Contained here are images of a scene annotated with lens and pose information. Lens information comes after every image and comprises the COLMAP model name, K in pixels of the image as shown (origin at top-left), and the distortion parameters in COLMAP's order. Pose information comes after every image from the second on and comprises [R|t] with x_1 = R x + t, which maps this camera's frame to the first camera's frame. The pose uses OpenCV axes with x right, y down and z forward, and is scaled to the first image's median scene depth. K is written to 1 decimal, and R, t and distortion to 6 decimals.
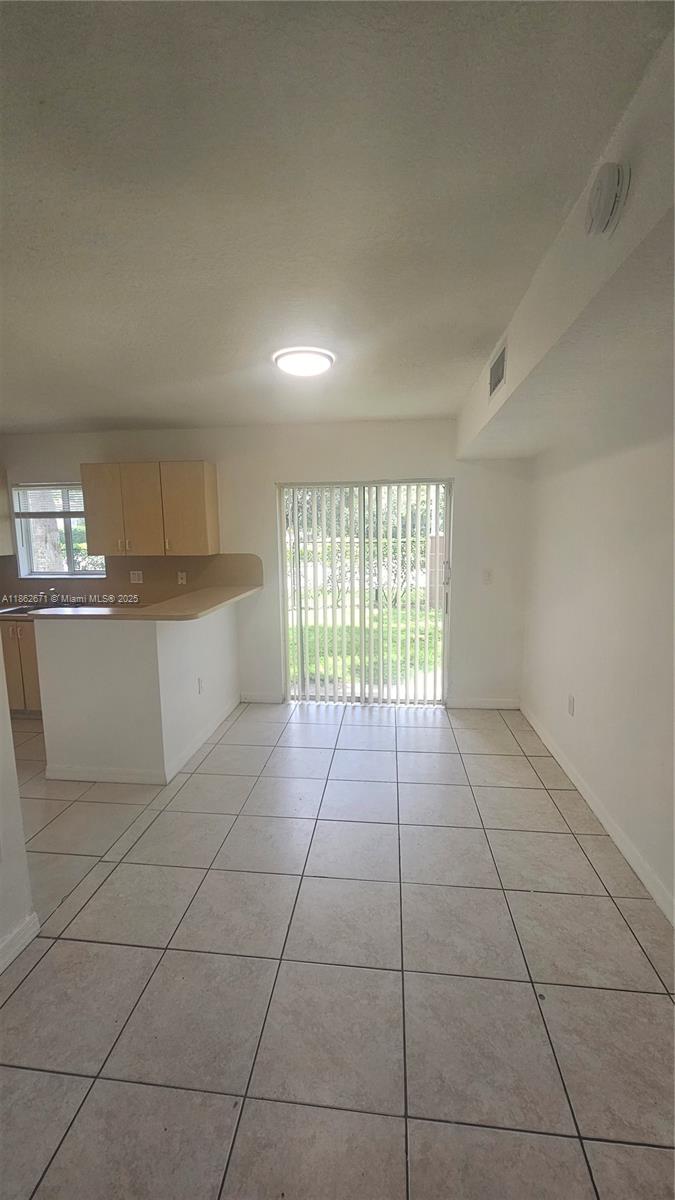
lens RADIAL K [[492.5, 0, 335.9], [0, 492.5, 600.9], [0, 0, 1]] dist [0.005353, 0.000172]
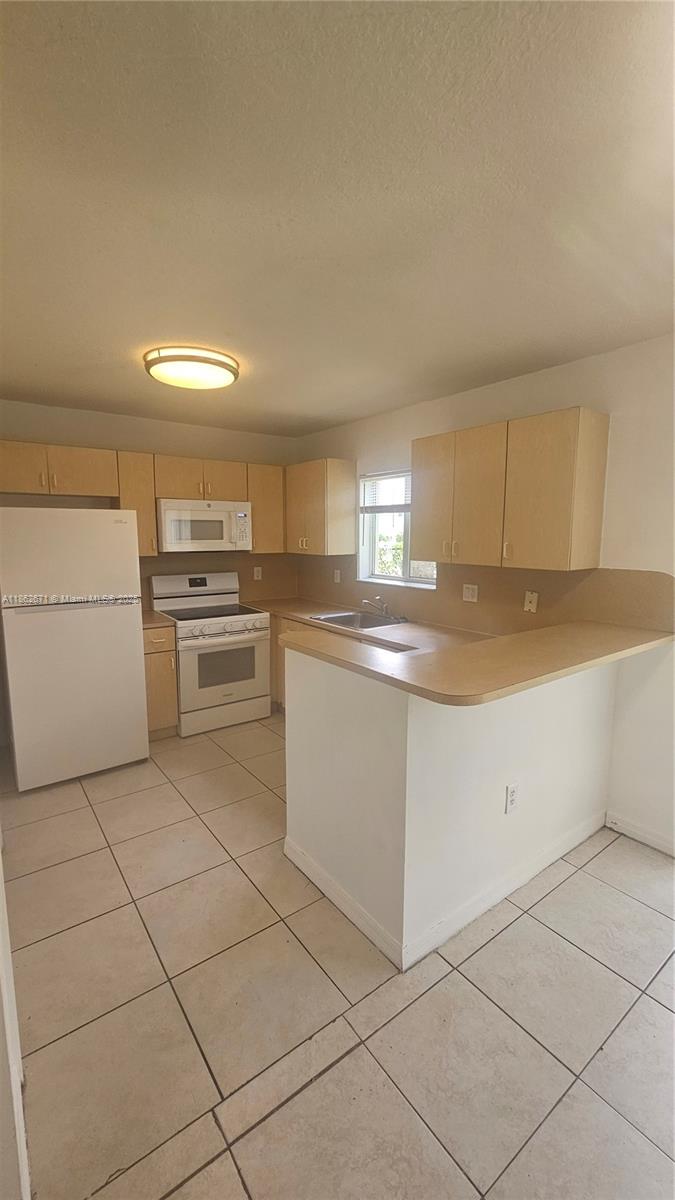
lens RADIAL K [[492.5, 0, 335.7], [0, 492.5, 597.6], [0, 0, 1]] dist [0.005353, 0.000172]
pose [[0.674522, 0.108543, -0.730232, -0.014064], [-0.103221, 0.993283, 0.052297, -0.059133], [0.731003, 0.040100, 0.681195, 0.372075]]
